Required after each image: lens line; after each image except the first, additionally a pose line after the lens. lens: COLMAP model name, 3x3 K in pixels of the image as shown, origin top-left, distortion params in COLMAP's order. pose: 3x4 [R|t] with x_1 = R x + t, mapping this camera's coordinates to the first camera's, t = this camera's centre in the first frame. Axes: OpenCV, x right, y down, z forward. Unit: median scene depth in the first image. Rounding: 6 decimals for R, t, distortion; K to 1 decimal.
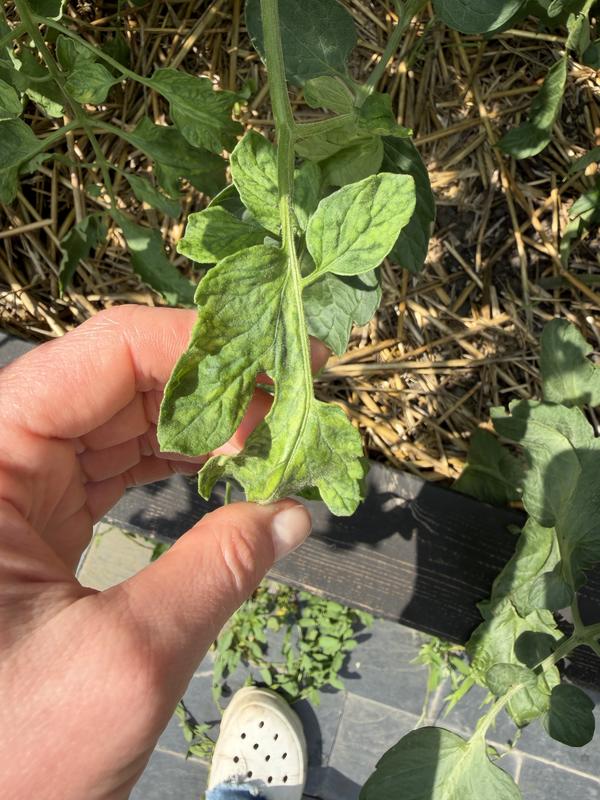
lens RADIAL K [[554.4, 0, 300.0], [0, 554.4, 400.0], [0, 0, 1]] dist [-0.048680, 0.022736]
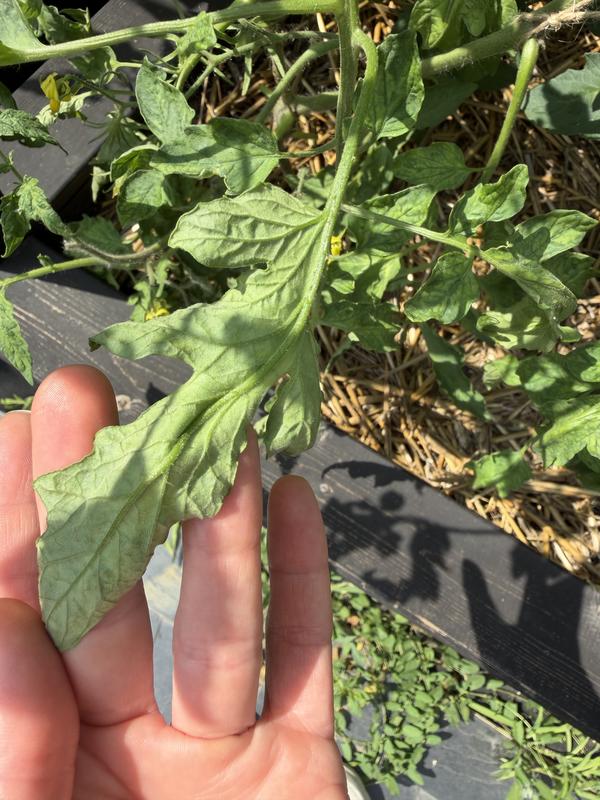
lens RADIAL K [[554.4, 0, 300.0], [0, 554.4, 400.0], [0, 0, 1]] dist [-0.048680, 0.022736]
pose [[0.974464, 0.204575, -0.092567, -0.180015], [-0.213604, 0.971659, -0.101253, -0.004026], [0.069229, 0.118440, 0.990545, -0.074074]]
